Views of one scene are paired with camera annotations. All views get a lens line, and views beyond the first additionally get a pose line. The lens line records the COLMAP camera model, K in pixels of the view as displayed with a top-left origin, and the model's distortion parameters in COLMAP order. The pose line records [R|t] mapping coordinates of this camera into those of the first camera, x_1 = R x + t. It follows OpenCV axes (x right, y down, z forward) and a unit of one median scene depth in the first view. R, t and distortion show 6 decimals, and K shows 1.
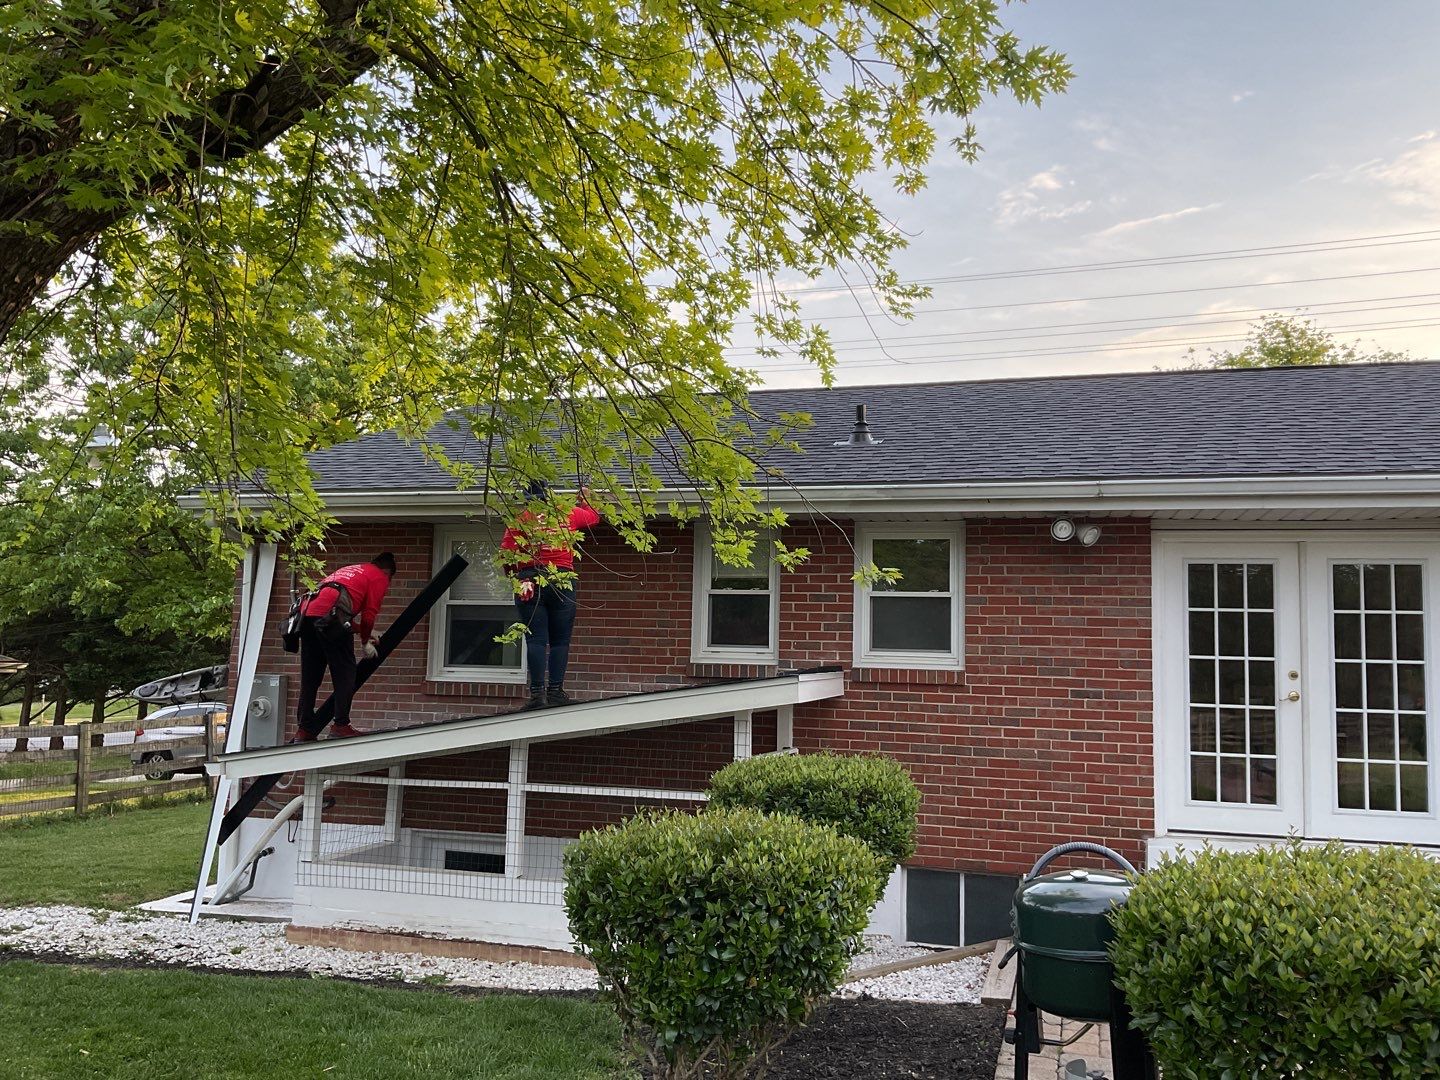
lens RADIAL K [[1187.8, 0, 718.7], [0, 1187.8, 540.9], [0, 0, 1]] dist [0.093213, -0.187075]
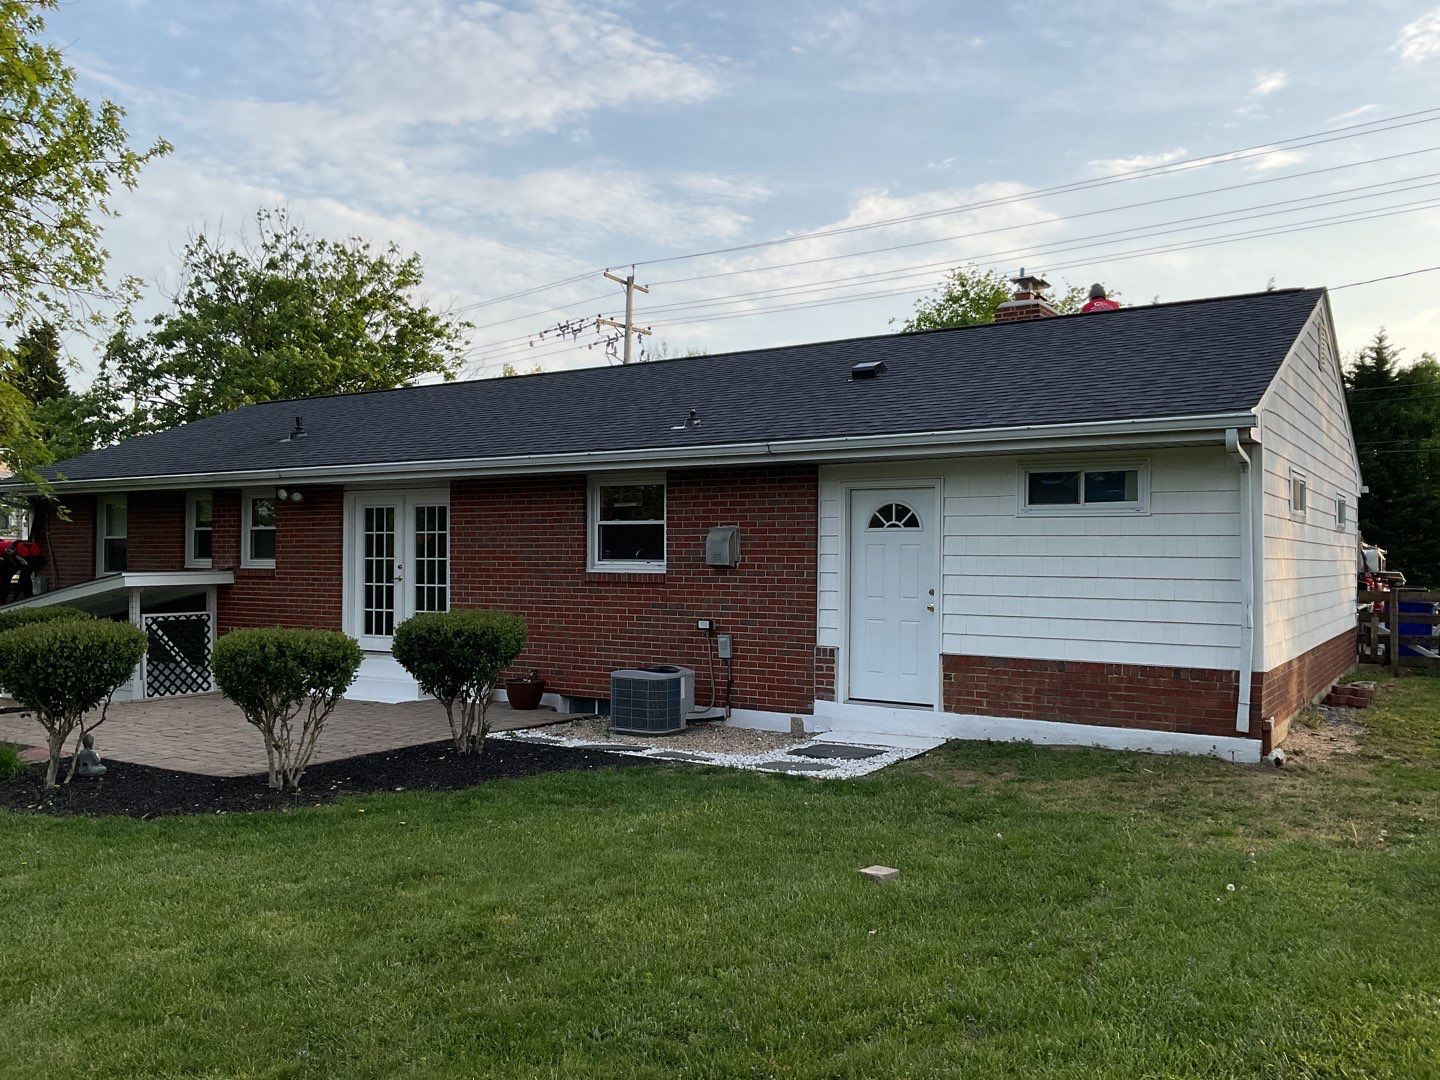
lens RADIAL K [[1187.8, 0, 712.4], [0, 1187.8, 540.6], [0, 0, 1]] dist [0.093213, -0.187075]
pose [[0.949938, -0.028723, -0.311115, 1.508357], [0.050385, 0.996815, 0.061812, -0.018315], [0.308349, -0.074393, 0.948360, -0.600136]]
